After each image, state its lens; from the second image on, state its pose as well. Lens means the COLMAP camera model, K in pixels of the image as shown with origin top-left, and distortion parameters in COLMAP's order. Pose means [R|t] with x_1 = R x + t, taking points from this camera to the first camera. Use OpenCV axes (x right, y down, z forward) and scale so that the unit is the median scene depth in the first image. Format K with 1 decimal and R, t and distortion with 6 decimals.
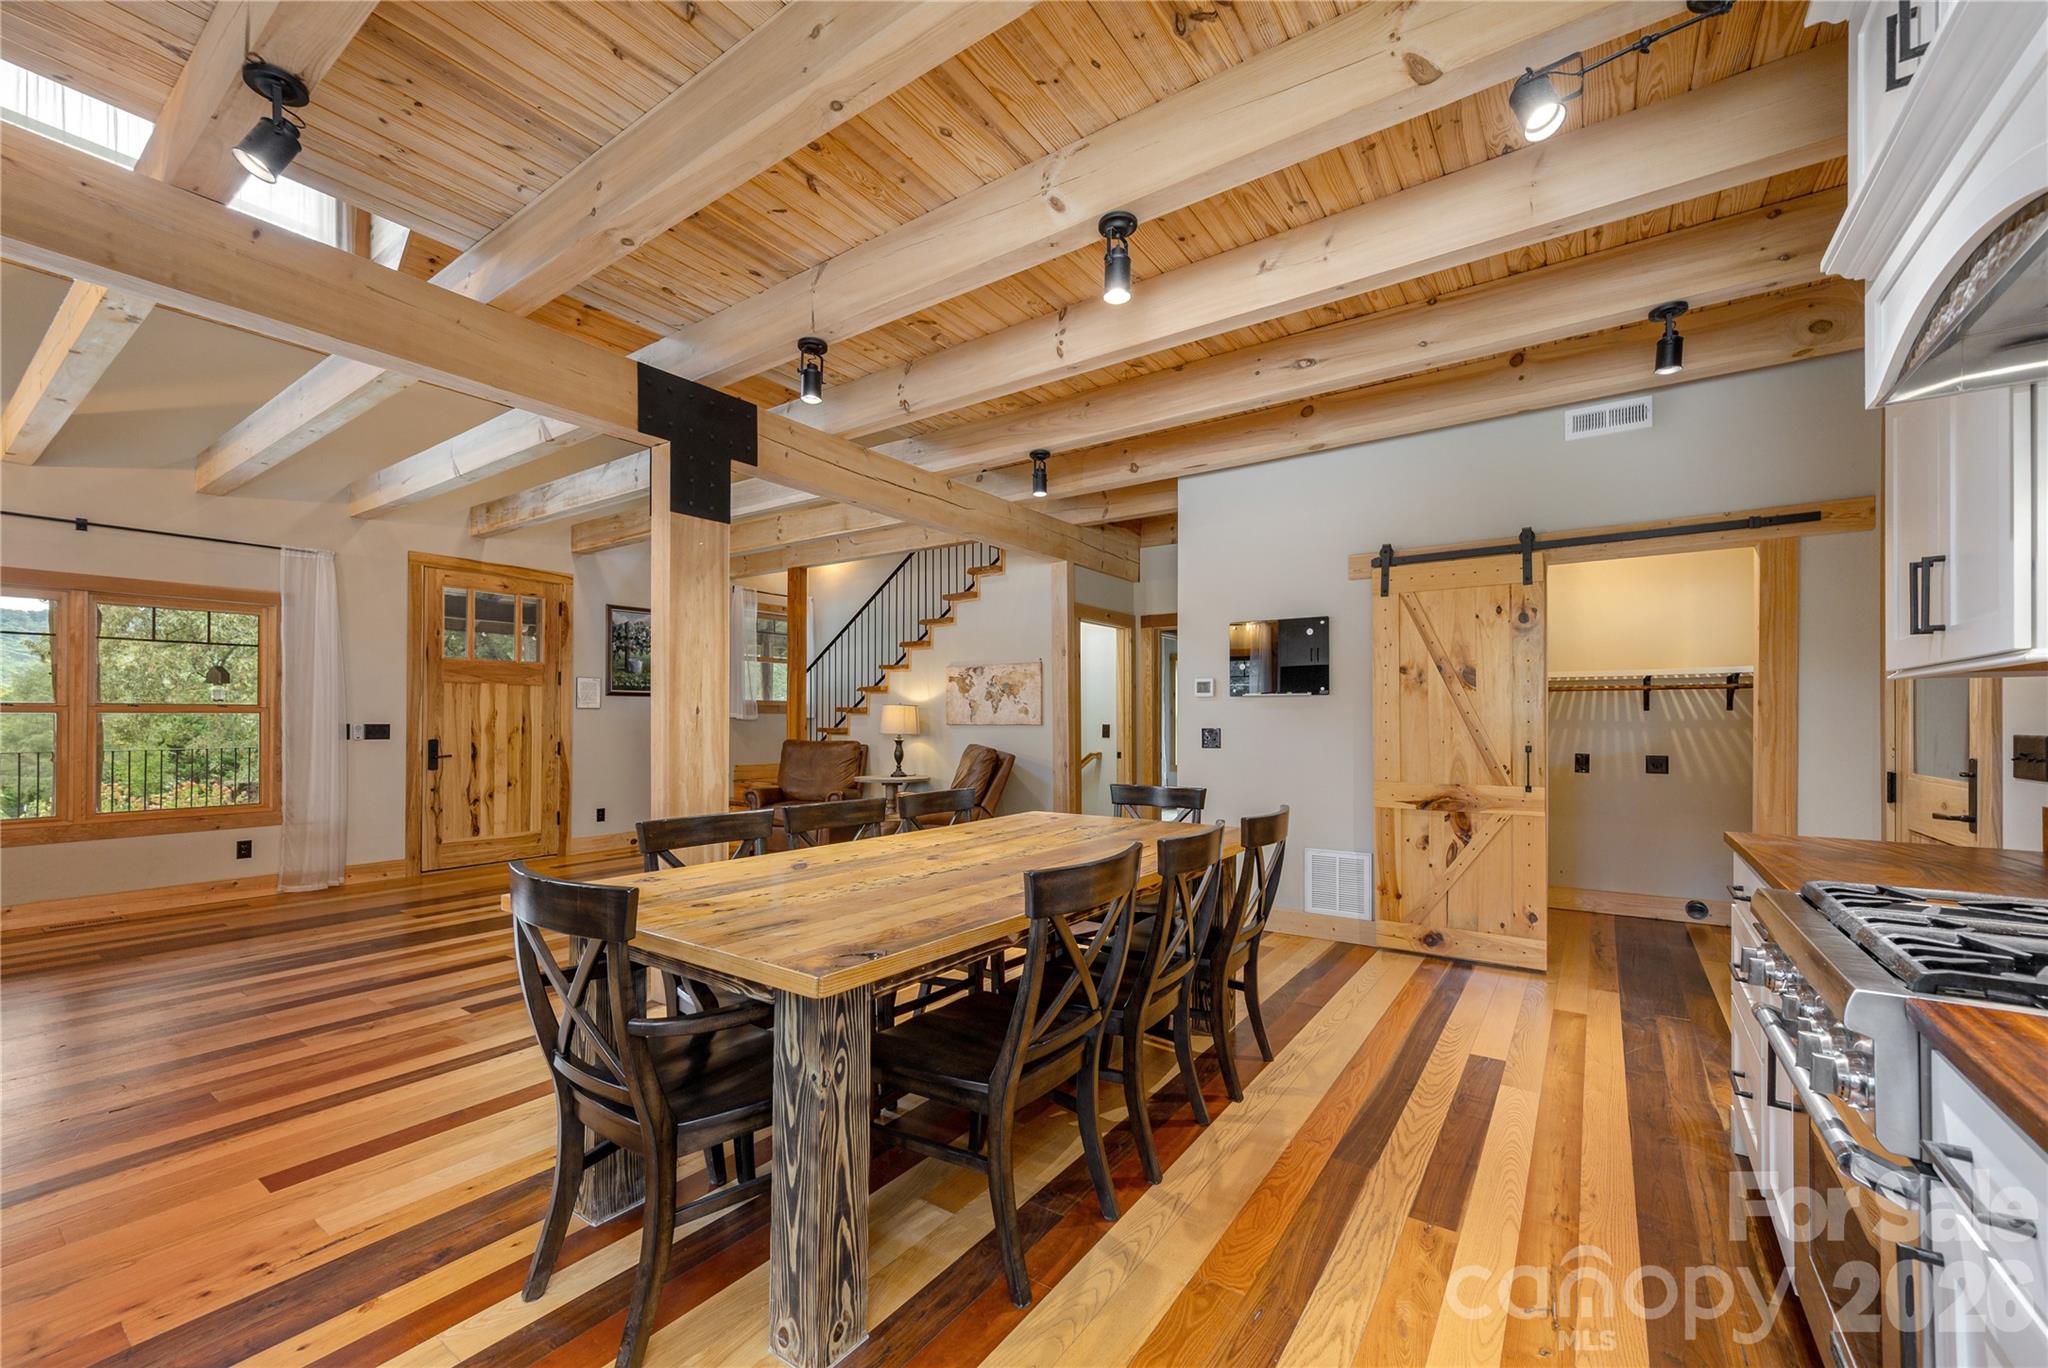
lens RADIAL K [[826.5, 0, 979.2], [0, 826.5, 708.2], [0, 0, 1]] dist [-0.003281, 0.000134]
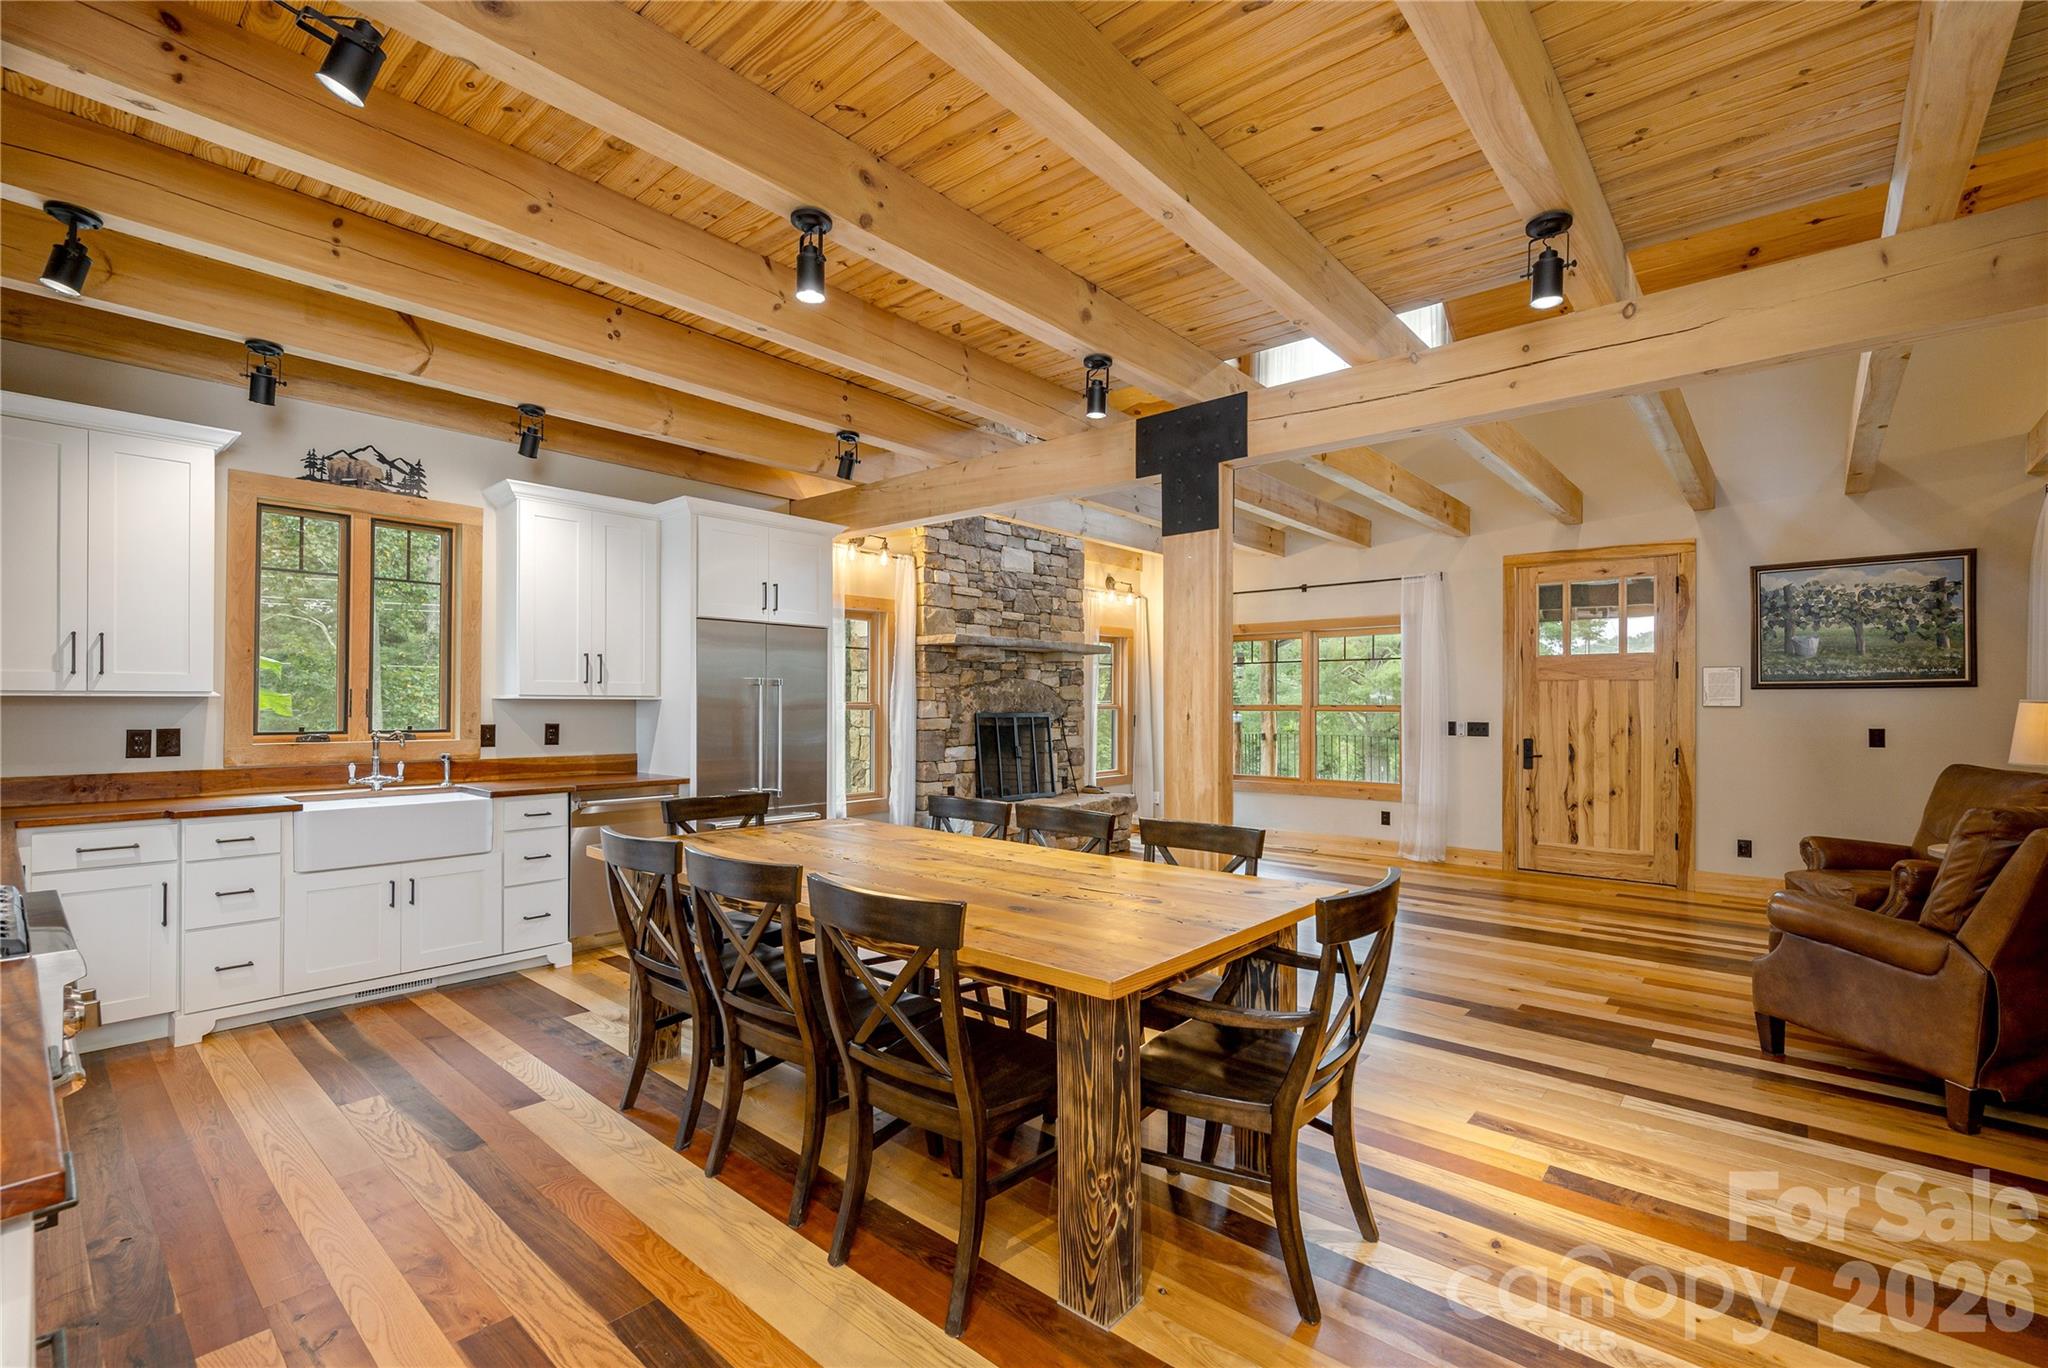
lens RADIAL K [[878.9, 0, 1071.6], [0, 878.9, 696.1], [0, 0, 1]] dist [0.005763, -0.002468]
pose [[-0.050414, -0.012240, -0.998653, 0.431478], [0.009859, 0.999870, -0.012752, -0.005633], [0.998680, -0.010489, -0.050287, 0.496998]]
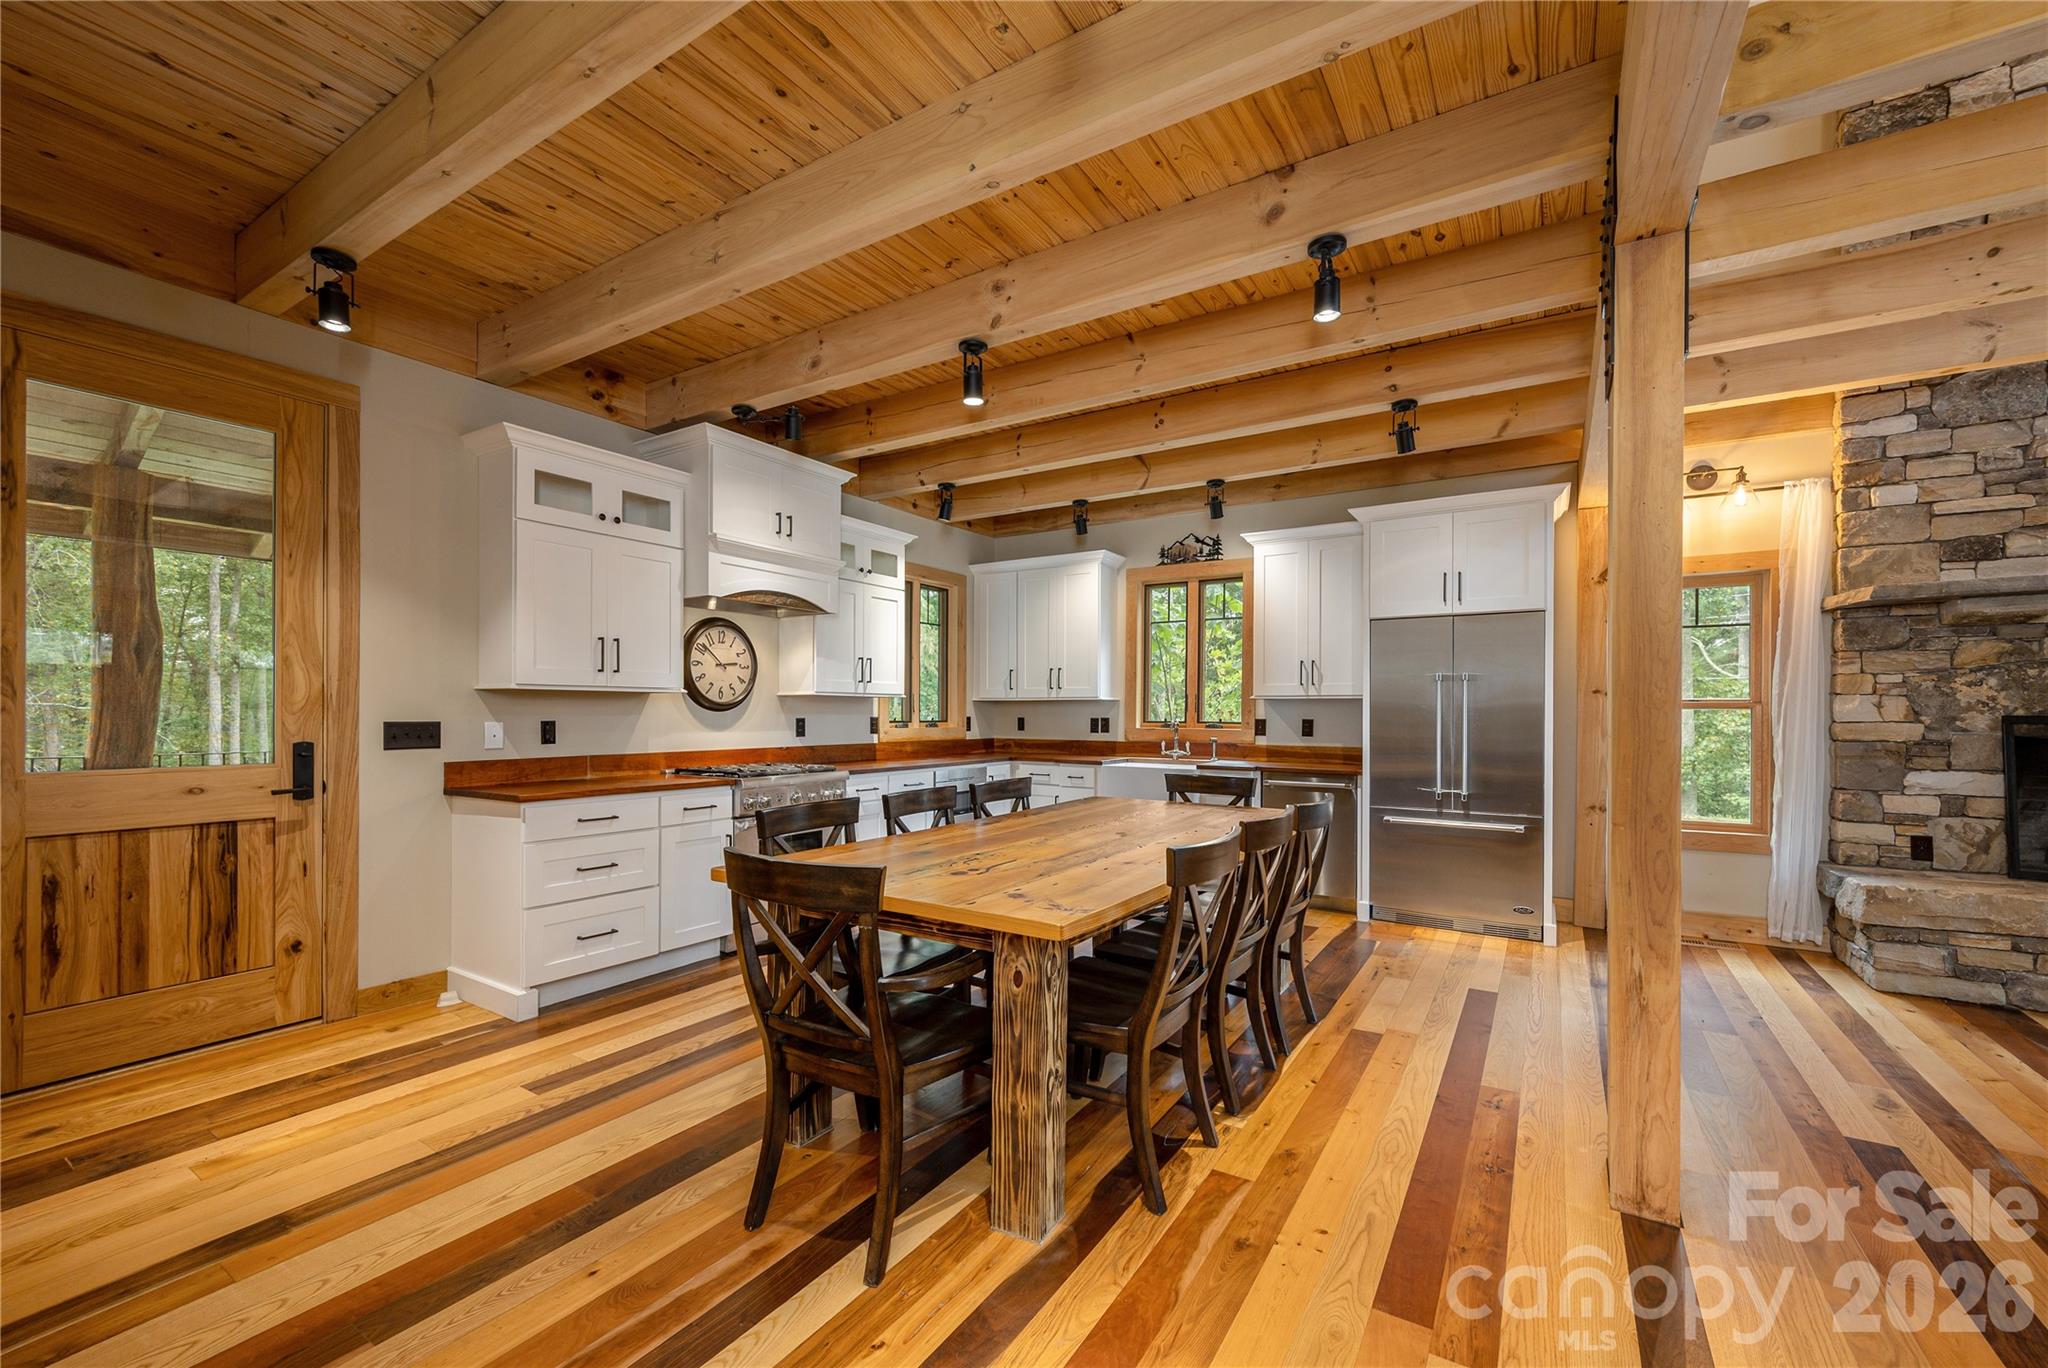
lens RADIAL K [[826.5, 0, 998.0], [0, 826.5, 717.8], [0, 0, 1]] dist [-0.003281, 0.000134]
pose [[-0.997239, -0.006114, -0.074013, 0.095401], [-0.005492, 0.999948, -0.008608, 0.011249], [0.074062, -0.008178, -0.997220, 0.850348]]
